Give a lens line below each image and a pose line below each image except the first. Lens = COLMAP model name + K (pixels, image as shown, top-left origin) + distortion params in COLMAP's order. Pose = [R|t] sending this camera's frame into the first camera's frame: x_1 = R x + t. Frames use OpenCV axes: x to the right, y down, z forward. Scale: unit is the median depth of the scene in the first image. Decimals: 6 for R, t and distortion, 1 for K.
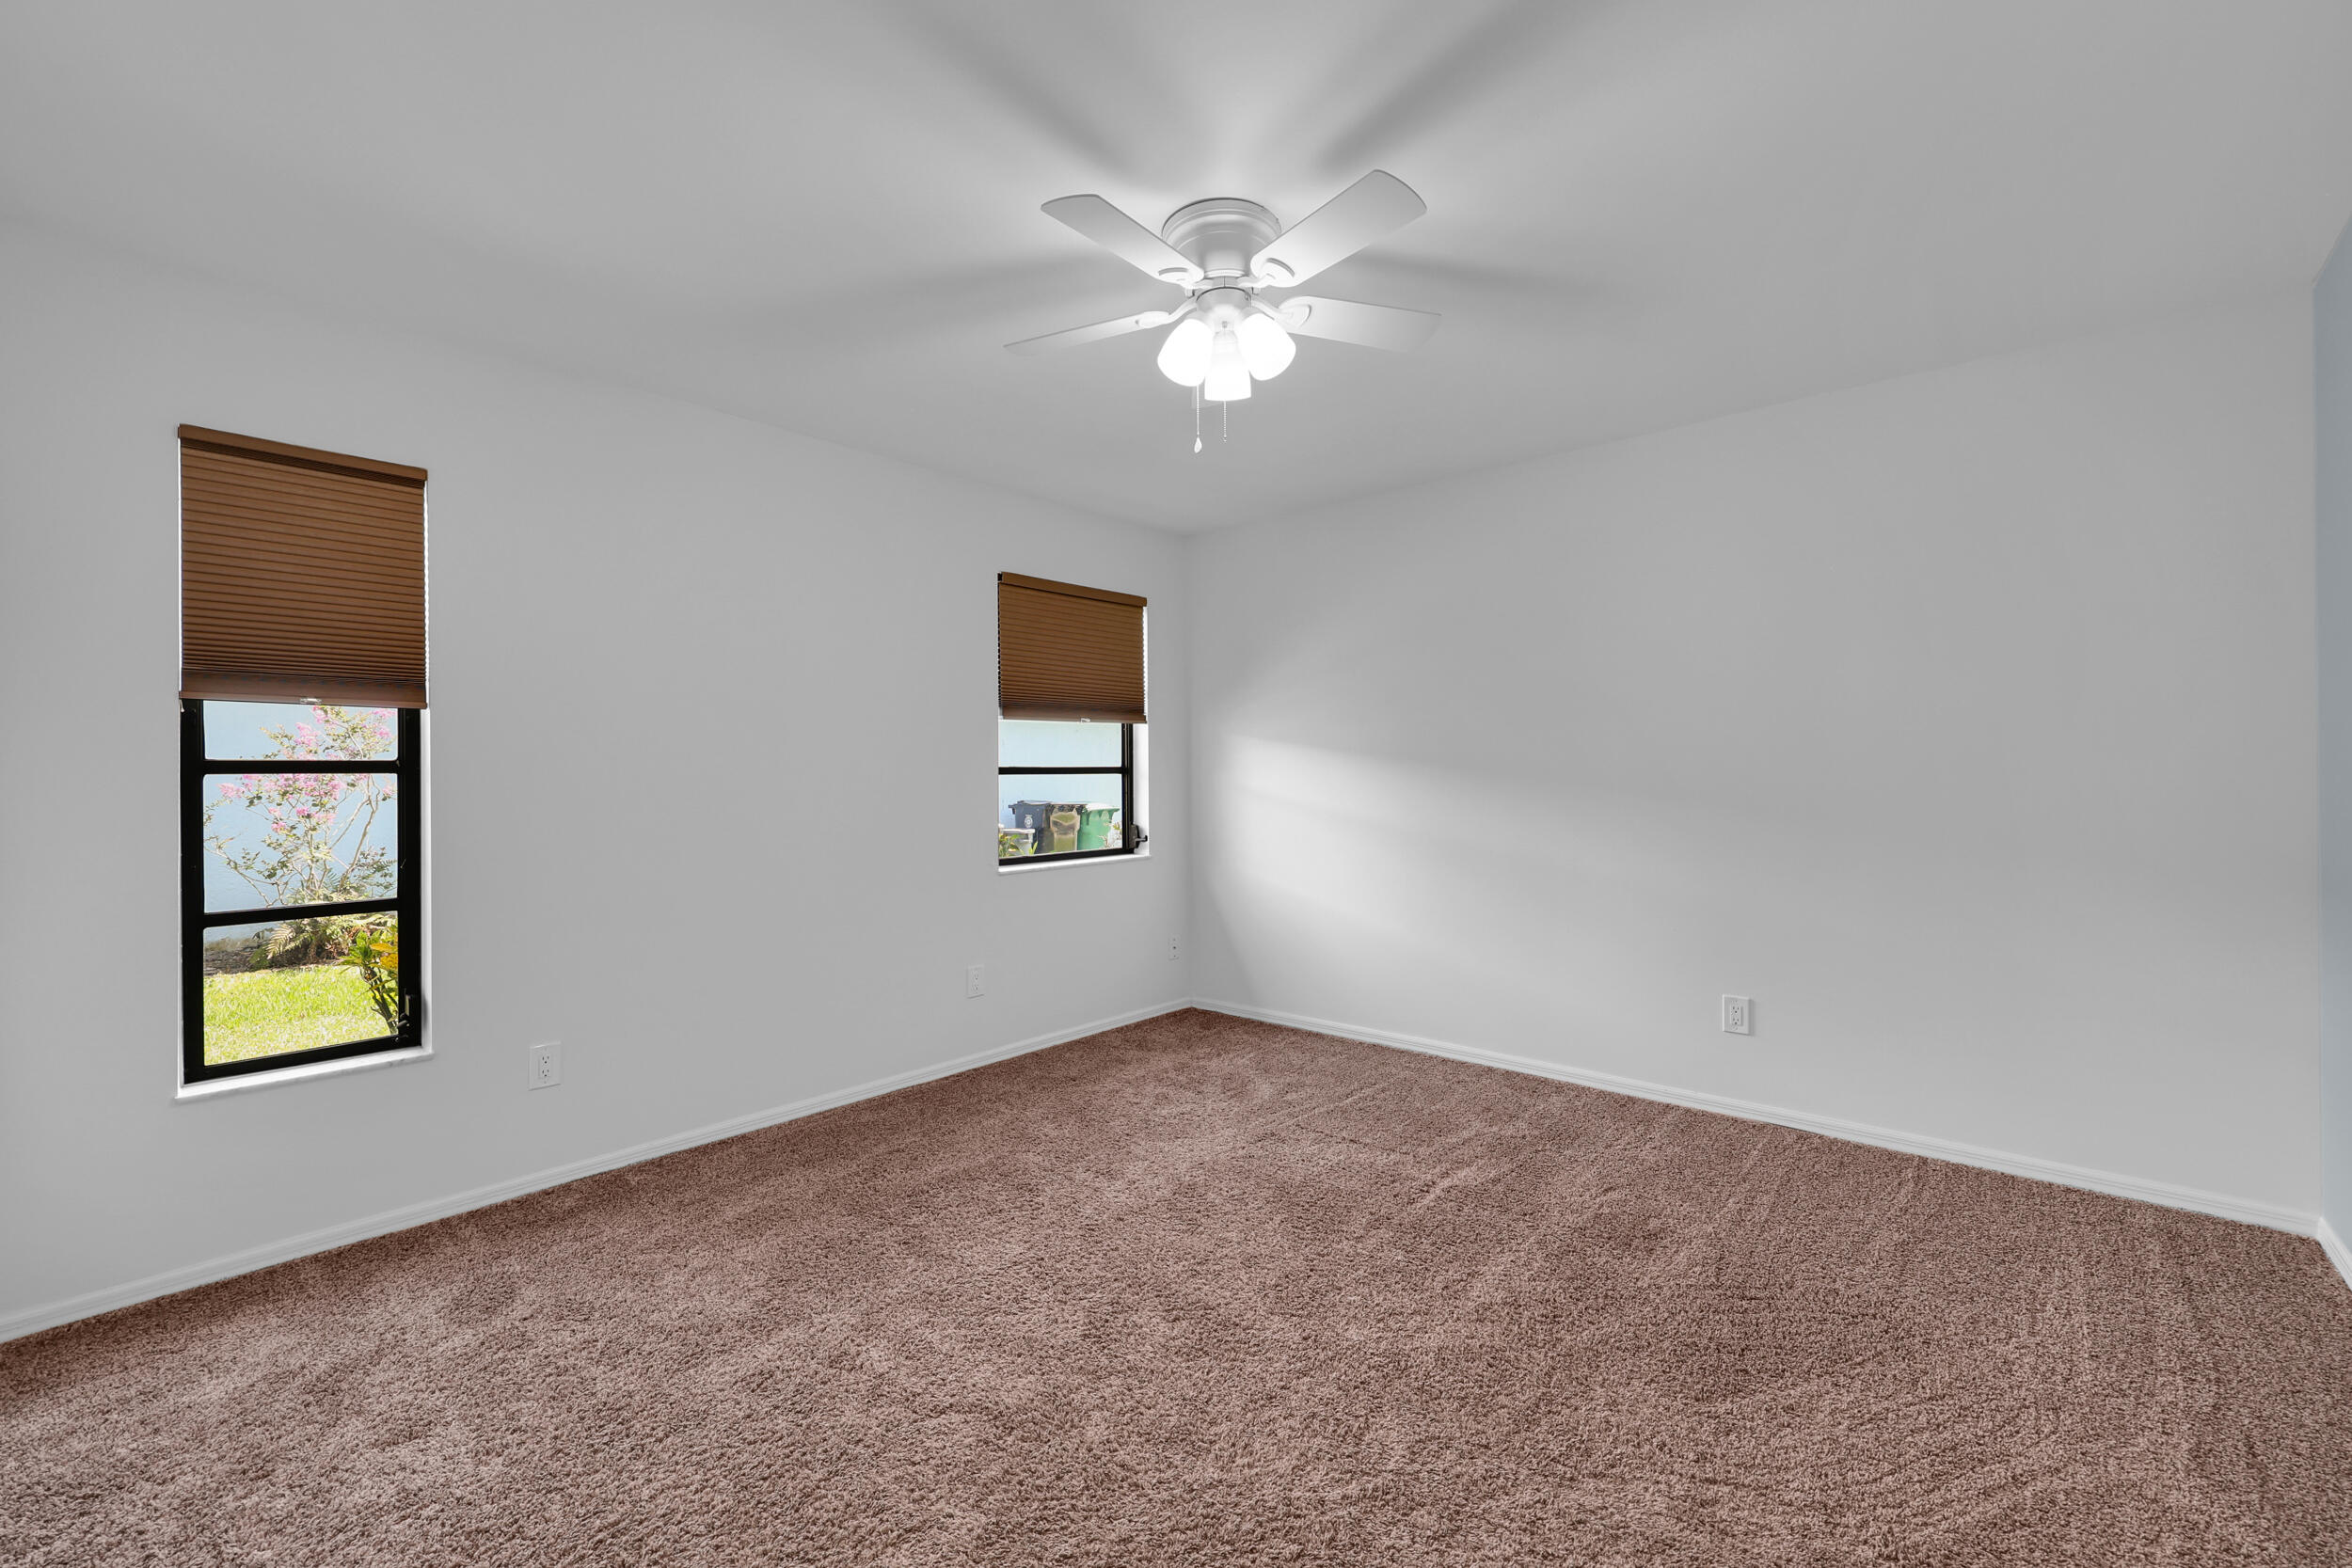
lens RADIAL K [[955.7, 0, 1171.0], [0, 955.7, 769.6], [0, 0, 1]] dist [0.000025, 0.000007]
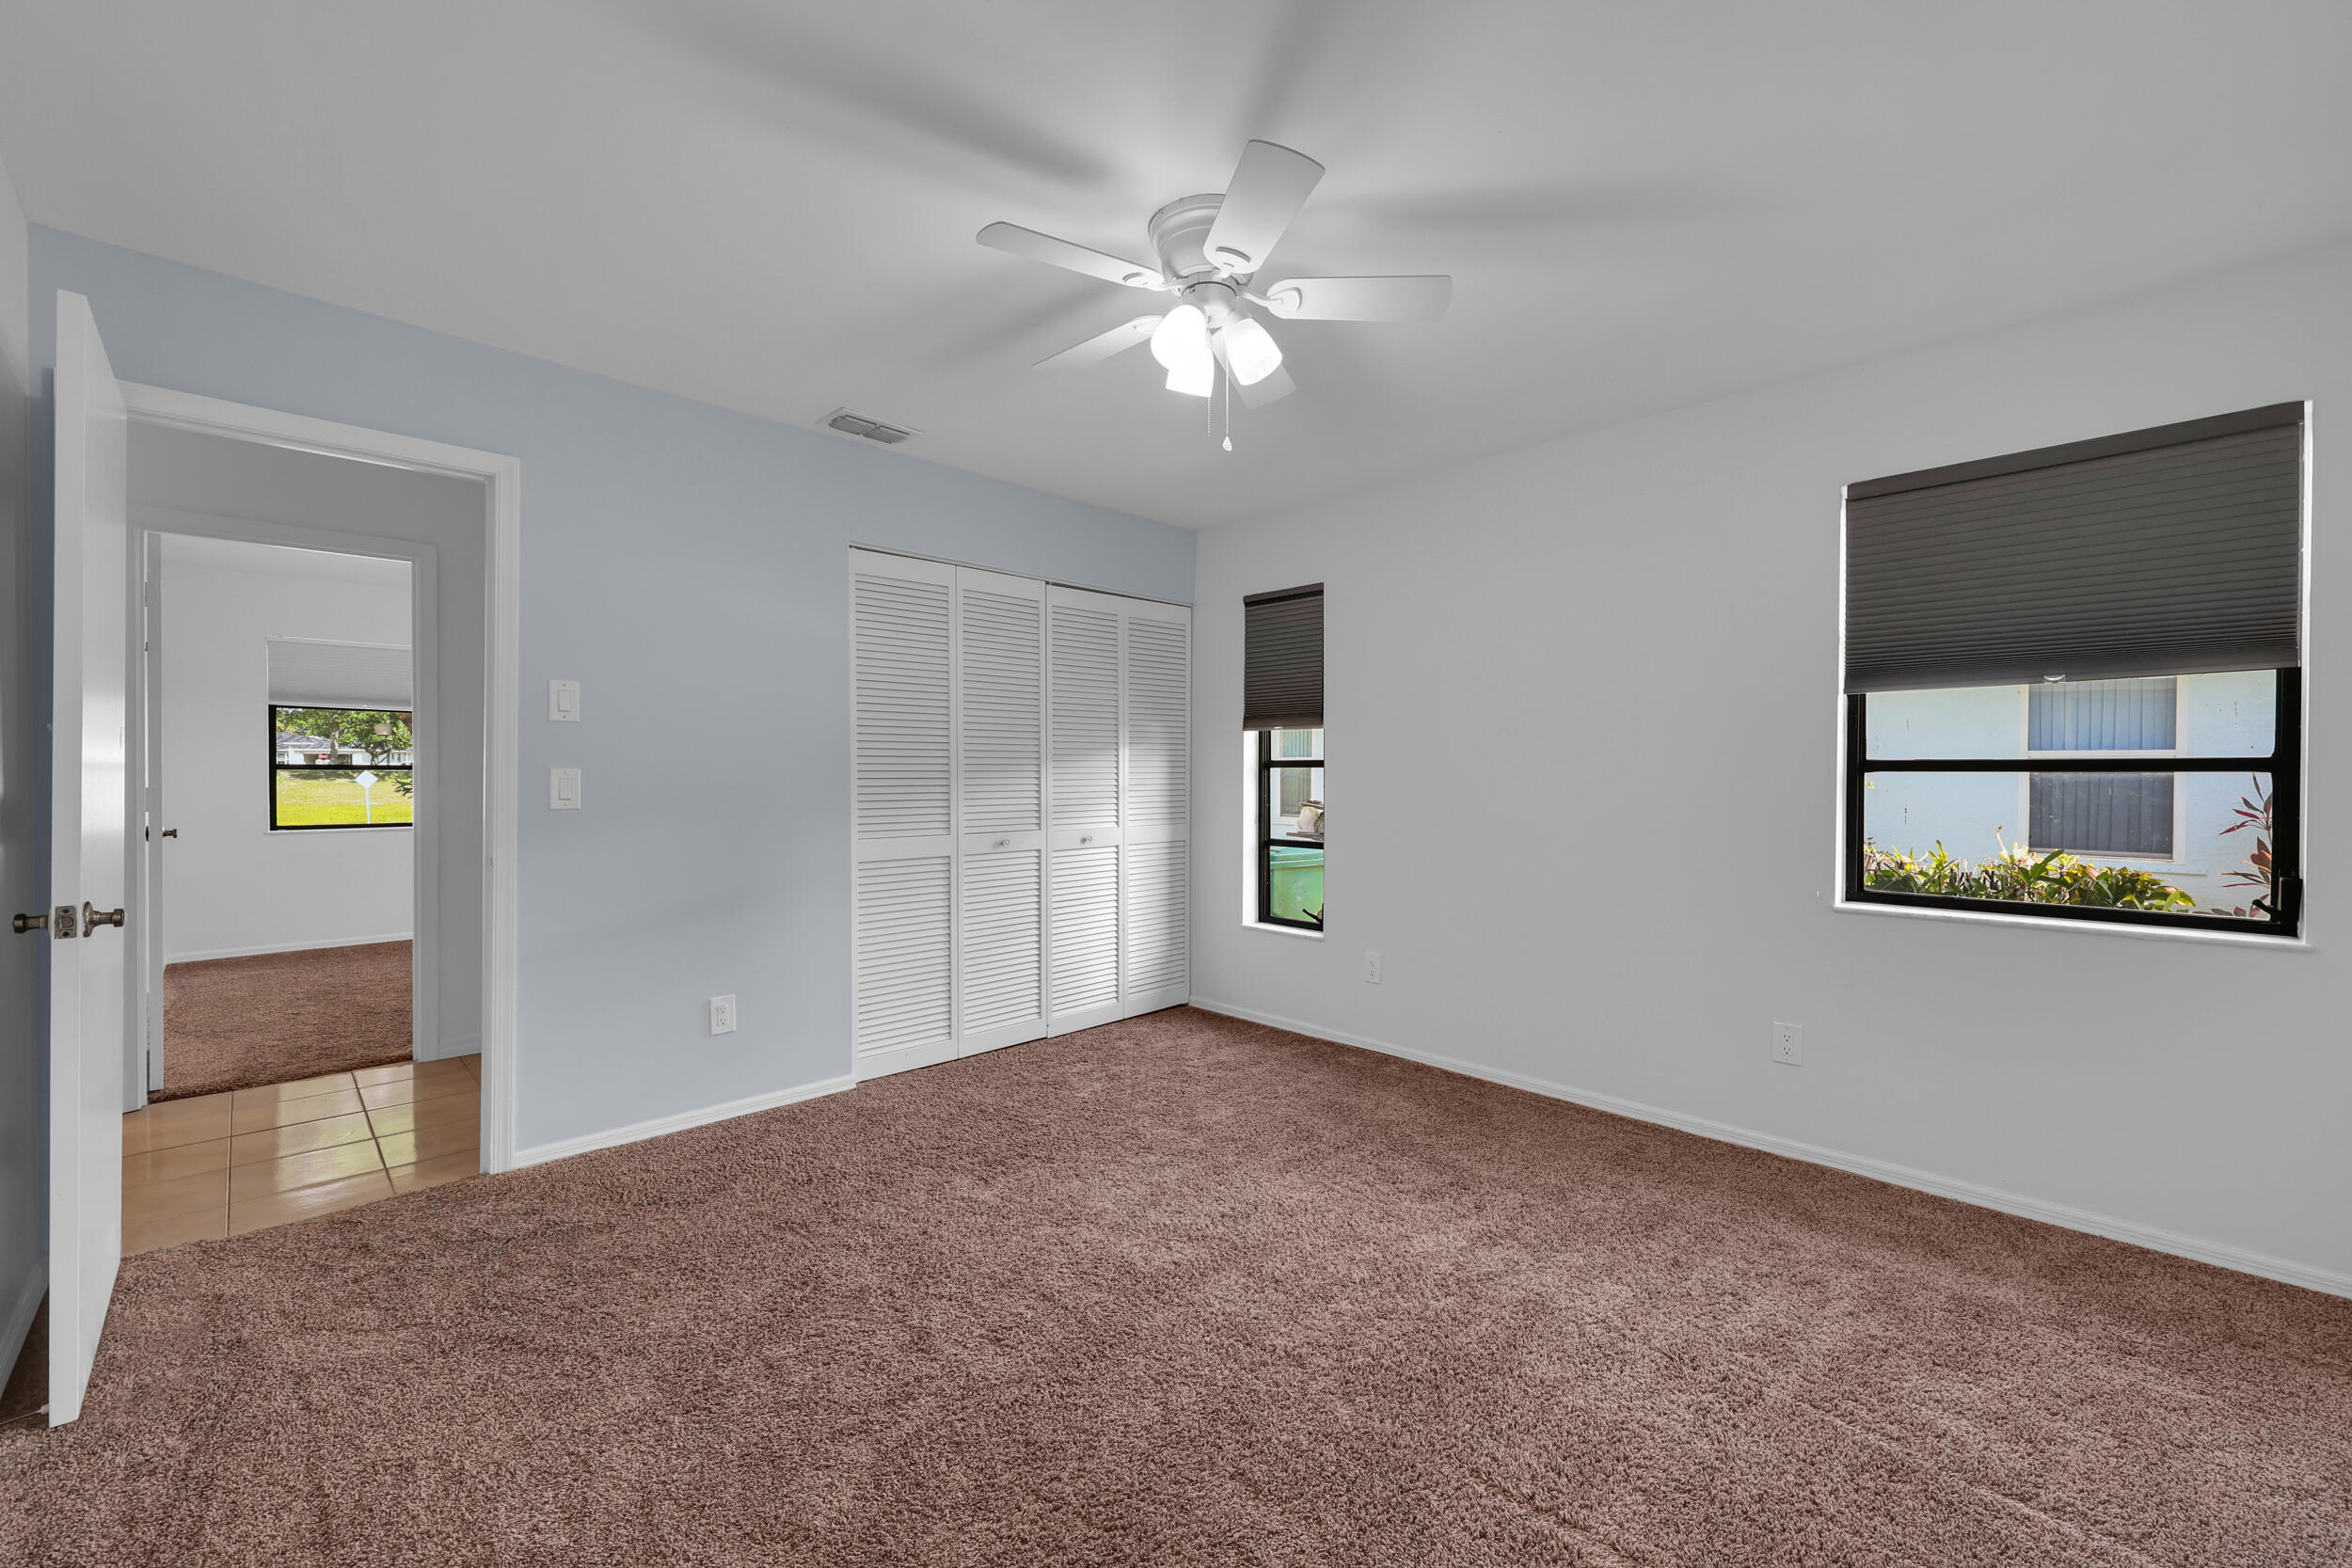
lens RADIAL K [[955.7, 0, 1171.0], [0, 955.7, 769.6], [0, 0, 1]] dist [0.000025, 0.000007]
pose [[-0.075287, 0.001521, -0.997161, 0.633549], [-0.001922, 0.999997, 0.001671, 0.004574], [0.997160, 0.002043, -0.075284, 0.617868]]
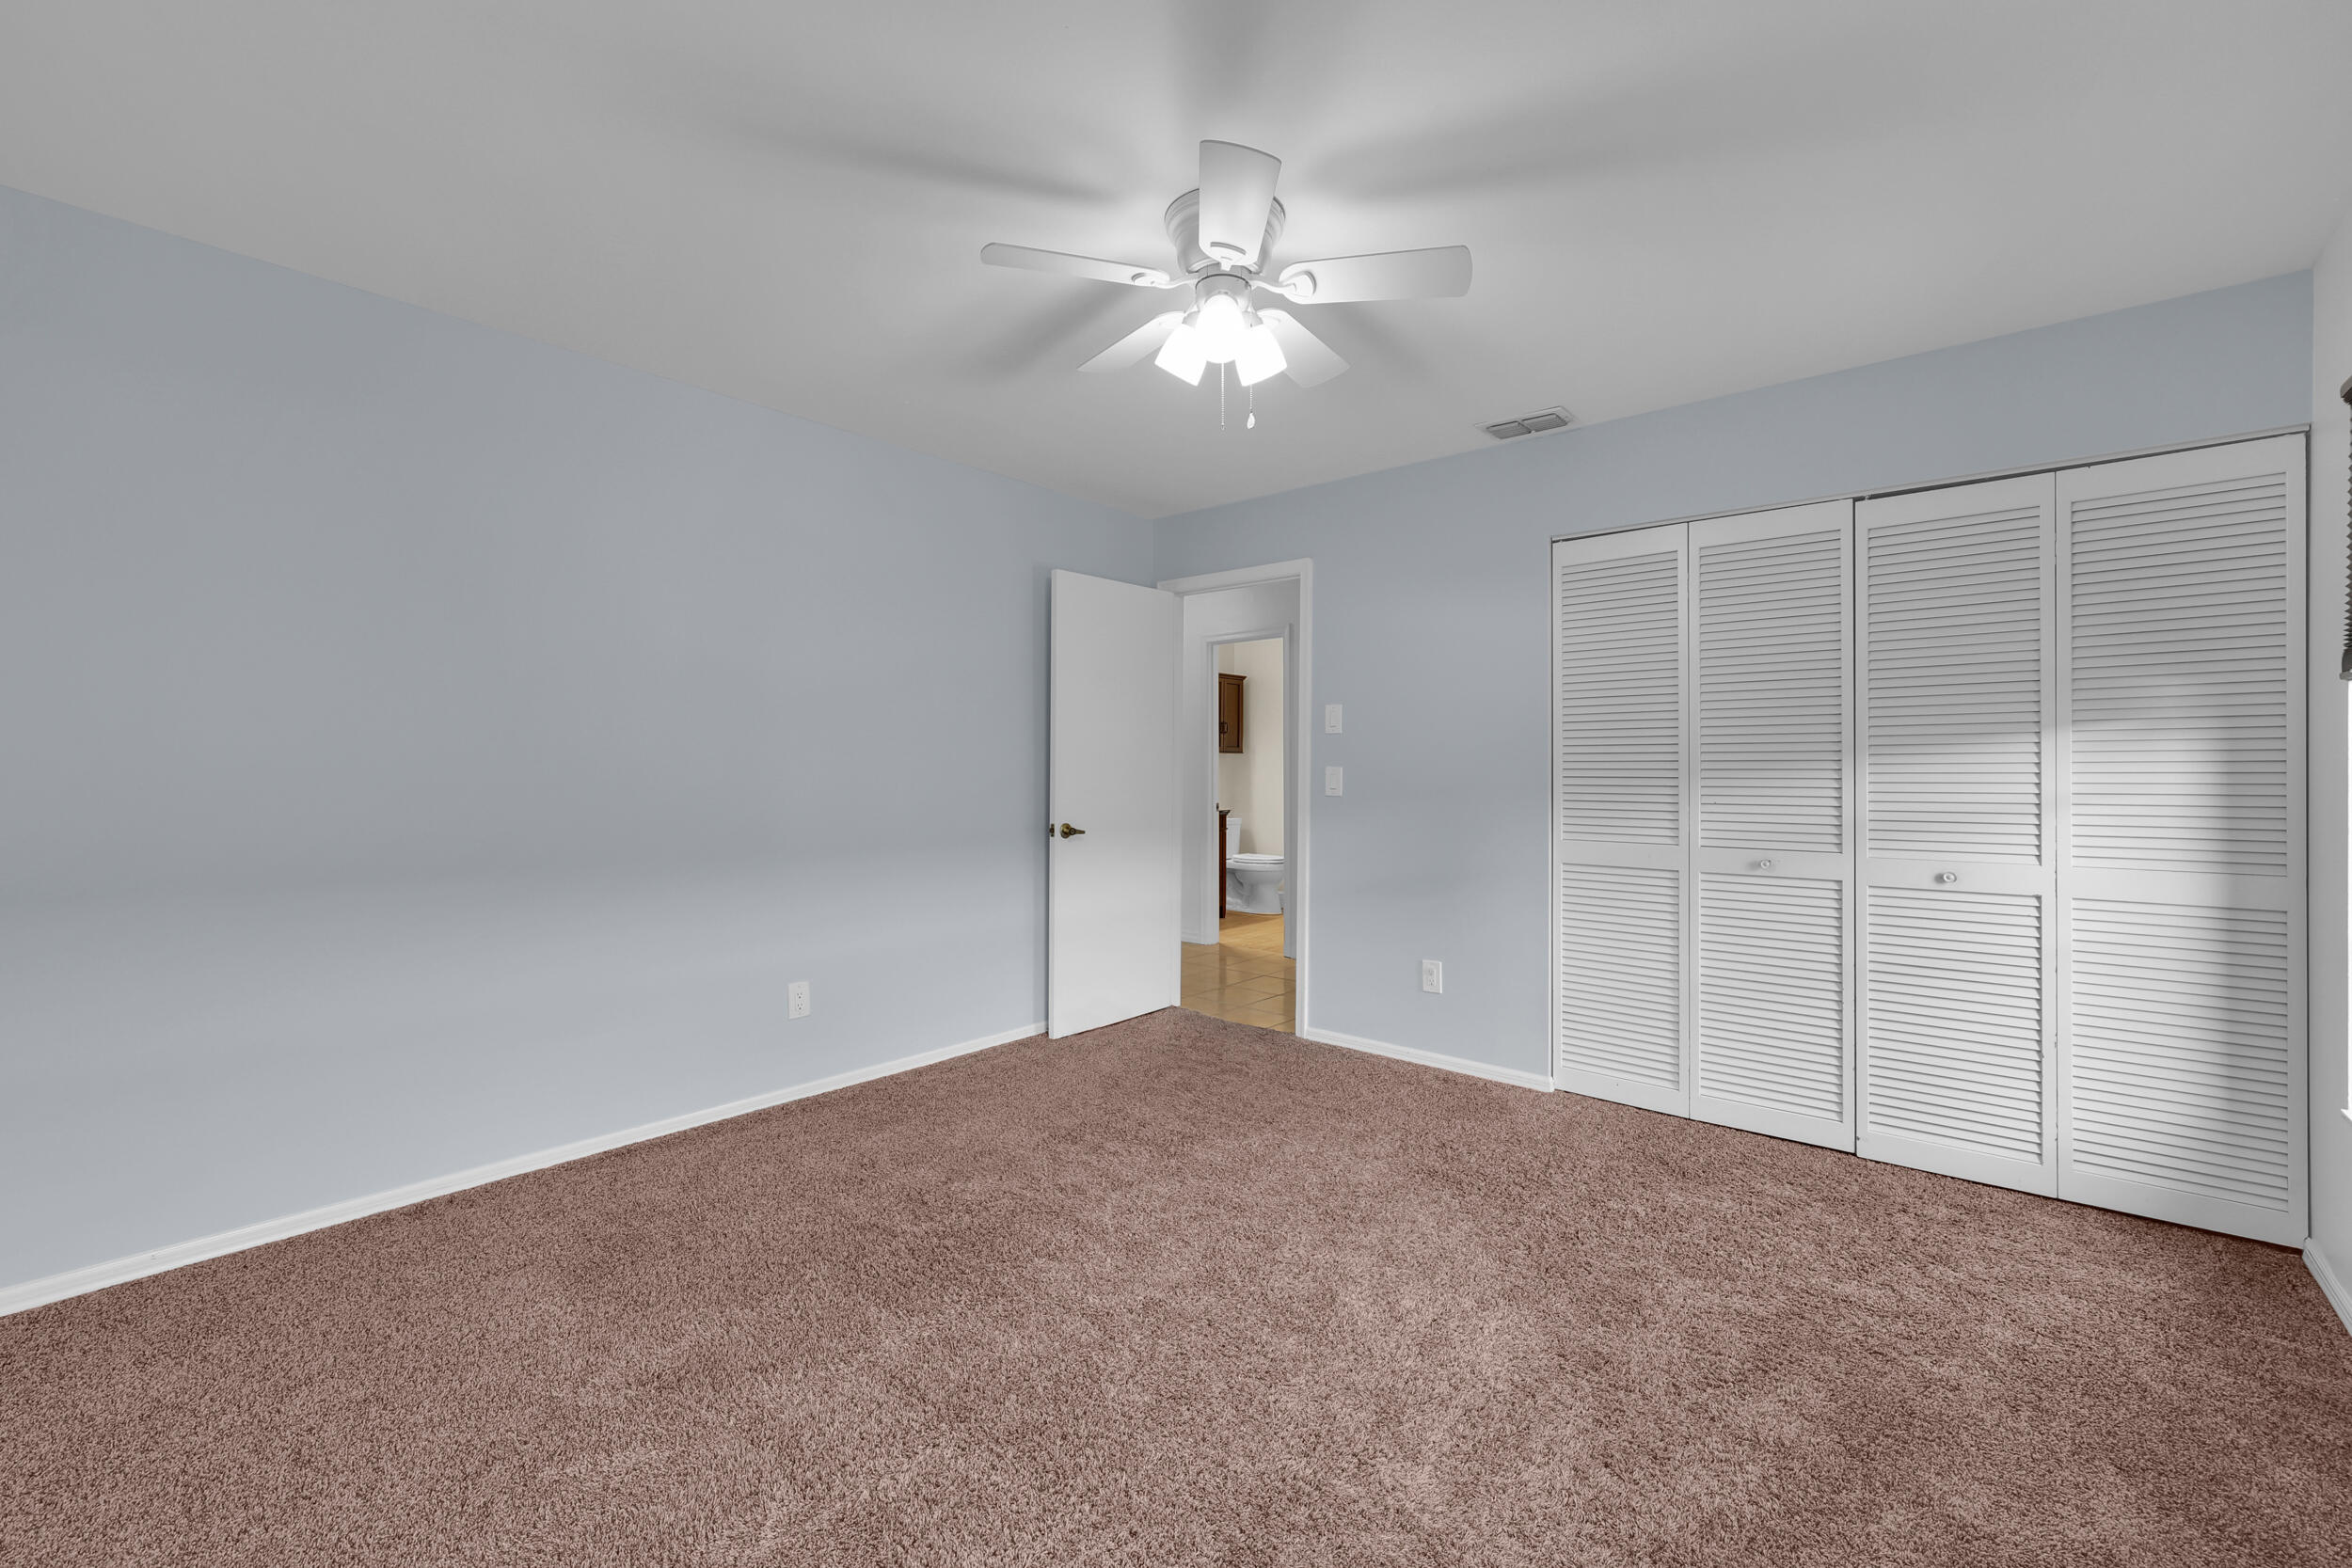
lens RADIAL K [[973.3, 0, 1175.2], [0, 973.3, 754.3], [0, 0, 1]] dist [0.001114, 0.000104]
pose [[-0.999987, -0.001283, -0.004871, 0.059703], [-0.001206, 0.999876, -0.015723, 0.009171], [0.004891, -0.015717, -0.999865, 1.206056]]
